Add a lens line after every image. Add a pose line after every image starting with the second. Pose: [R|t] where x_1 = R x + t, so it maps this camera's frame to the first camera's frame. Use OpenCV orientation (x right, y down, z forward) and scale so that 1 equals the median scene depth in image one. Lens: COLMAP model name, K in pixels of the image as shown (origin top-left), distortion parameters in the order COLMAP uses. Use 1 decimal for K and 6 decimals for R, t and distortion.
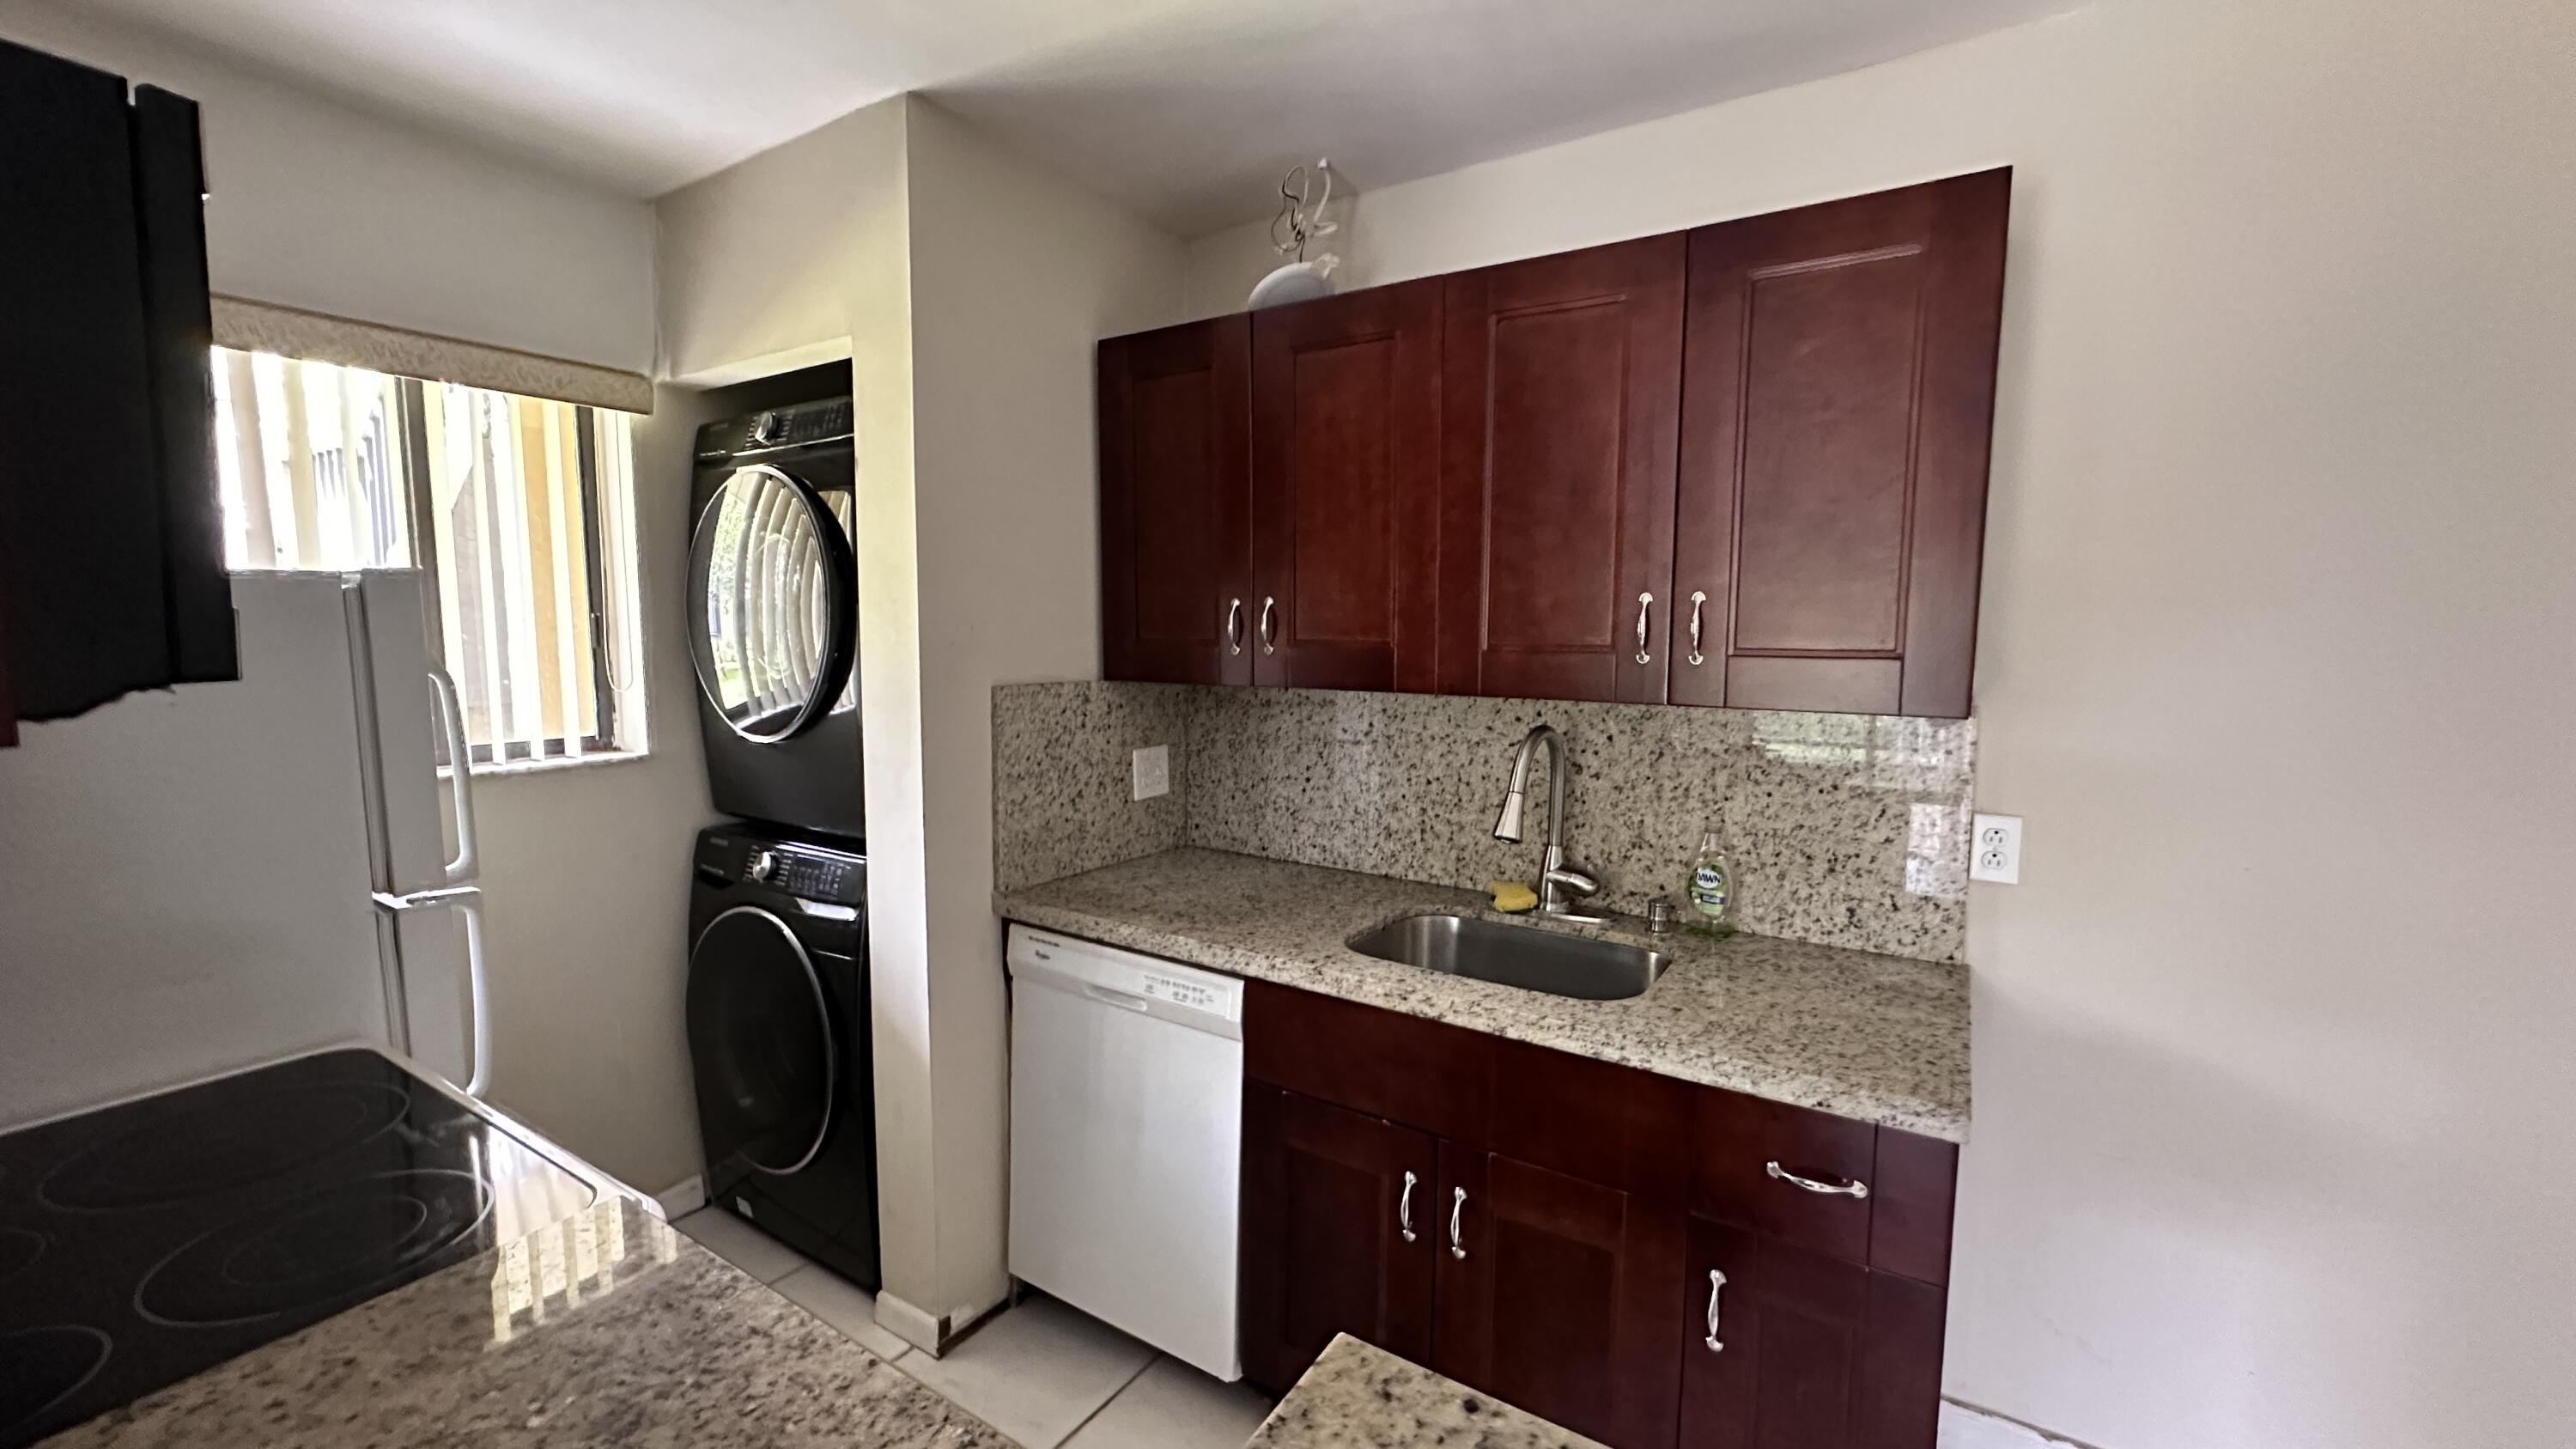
lens RADIAL K [[1030.7, 0, 1288.0], [0, 1030.7, 724.5], [0, 0, 1]] dist [0.000259, 0.000788]
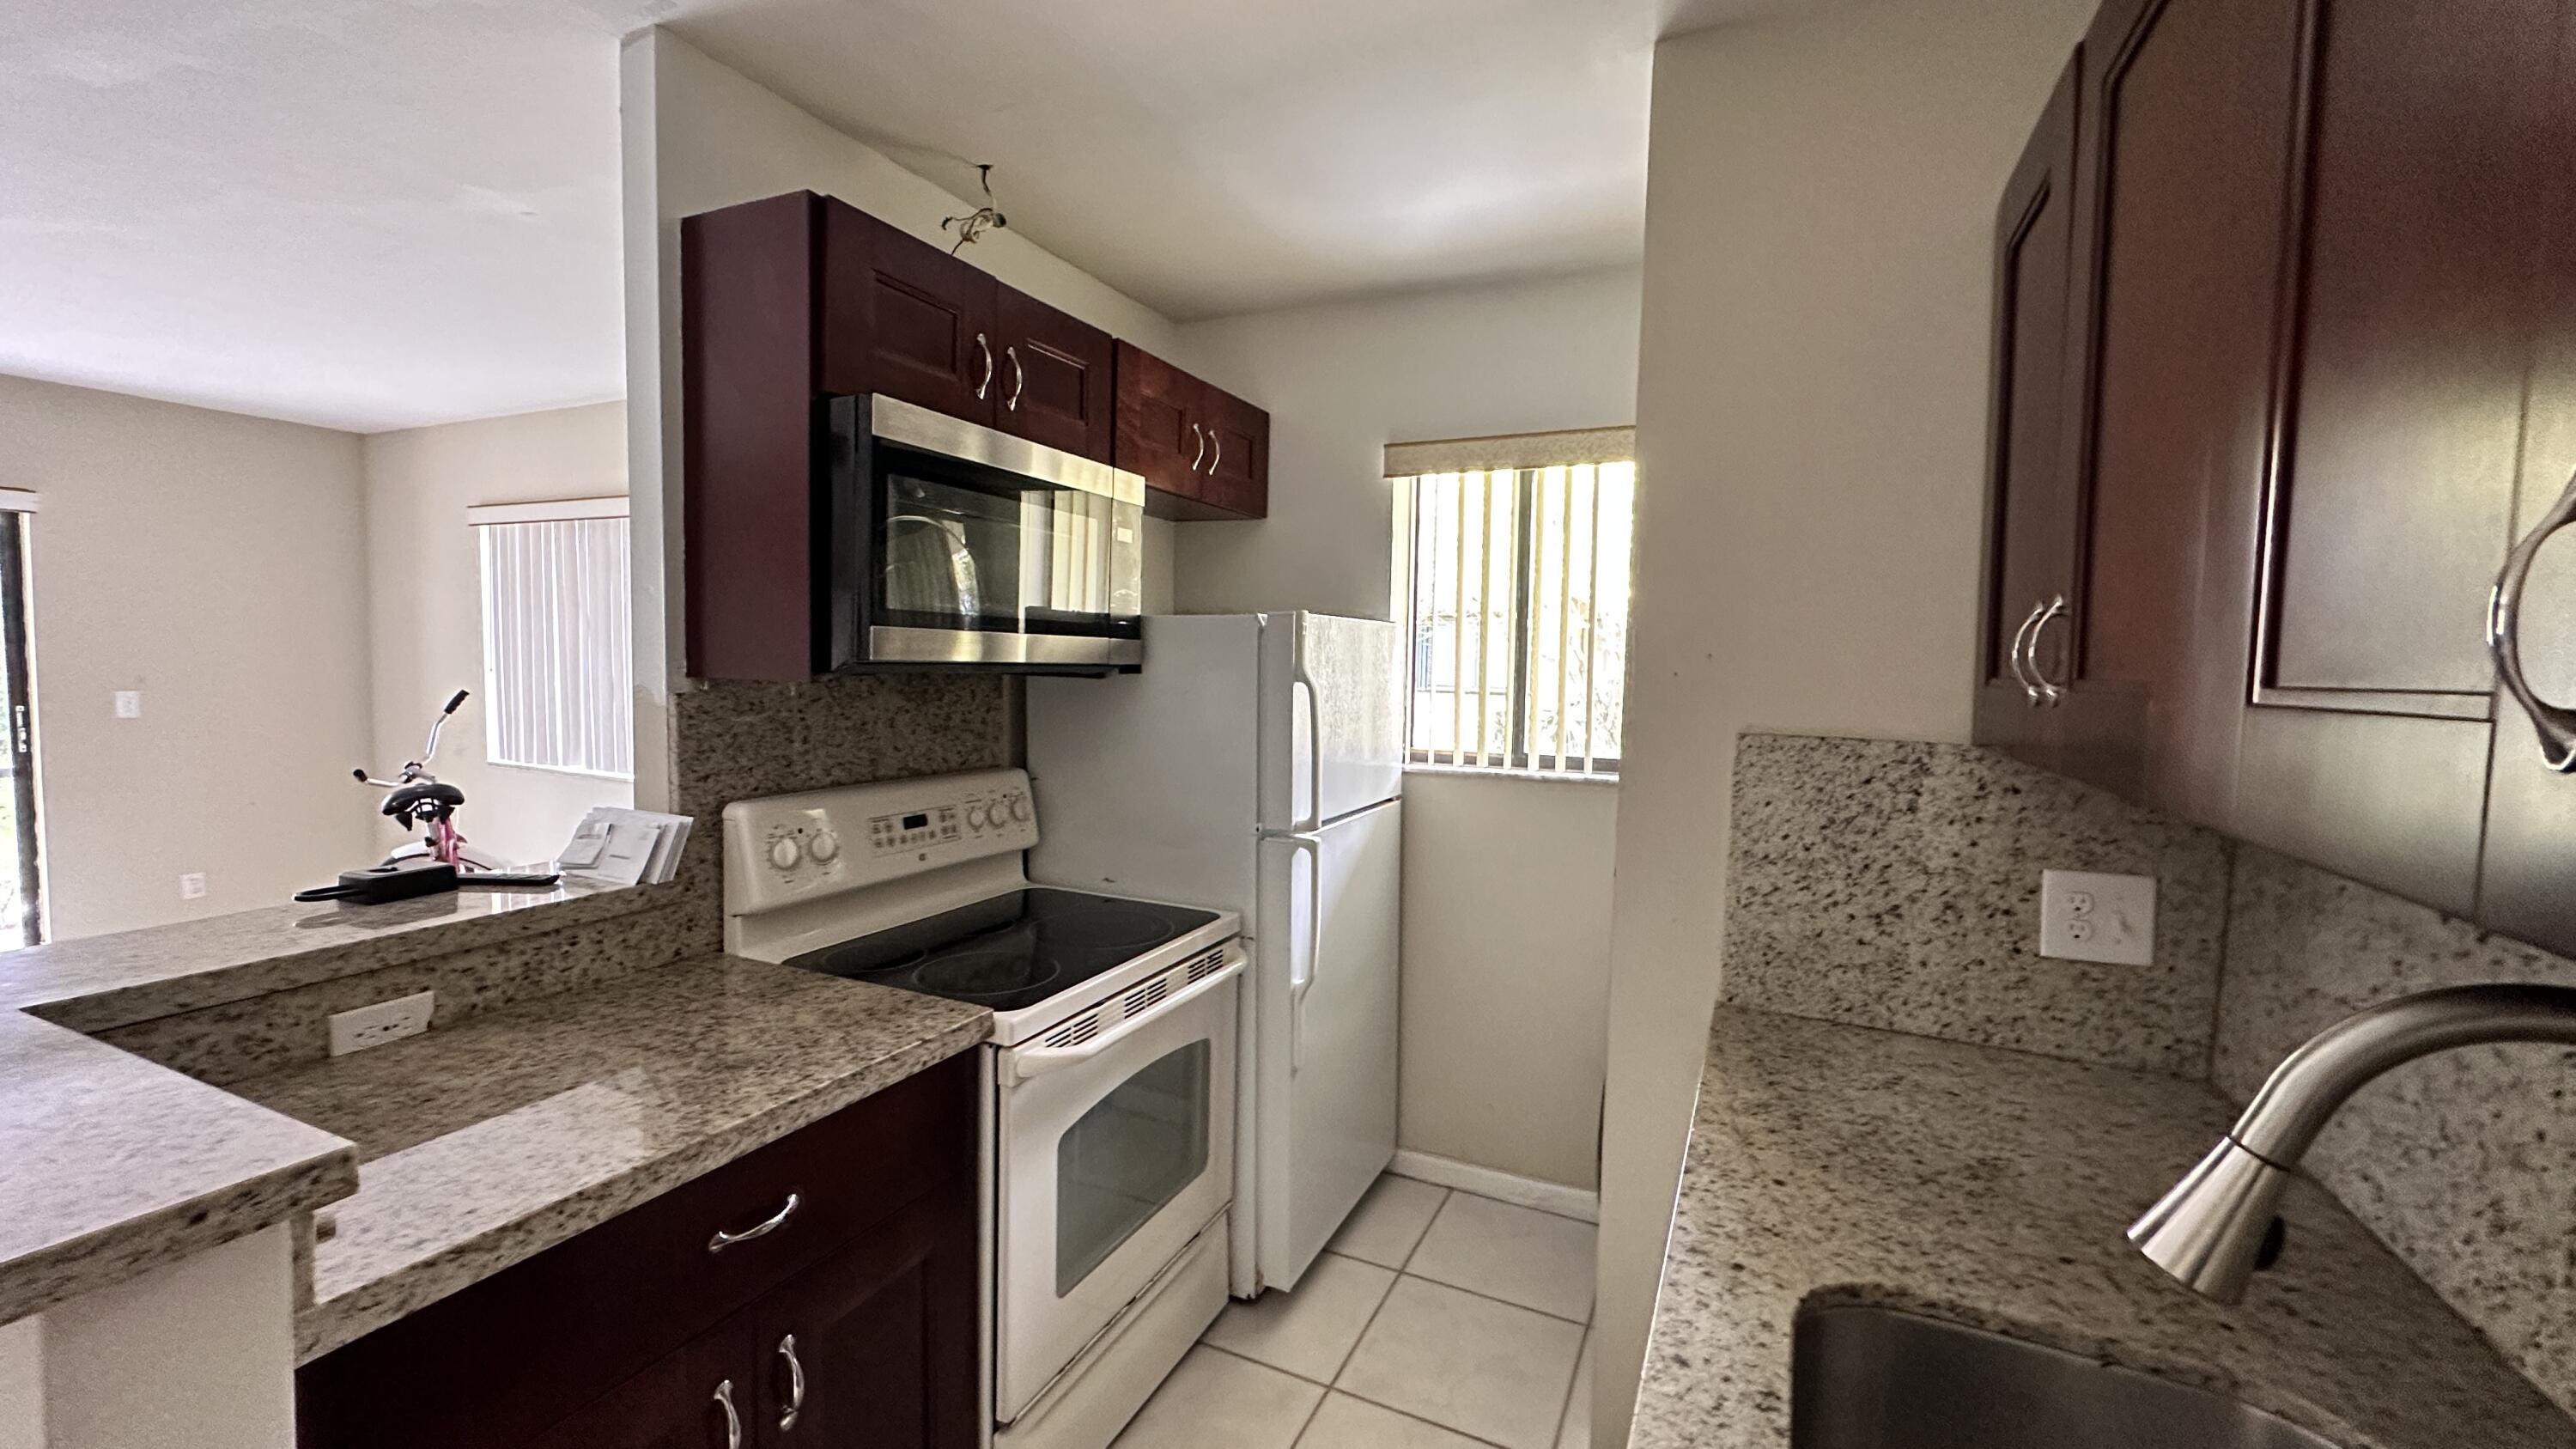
lens RADIAL K [[1030.7, 0, 1288.0], [0, 1030.7, 724.5], [0, 0, 1]] dist [0.000259, 0.000788]
pose [[0.136915, 0.061155, -0.988693, 0.400094], [-0.118197, 0.991970, 0.044989, -0.035413], [0.983506, 0.110701, 0.143044, 0.523213]]
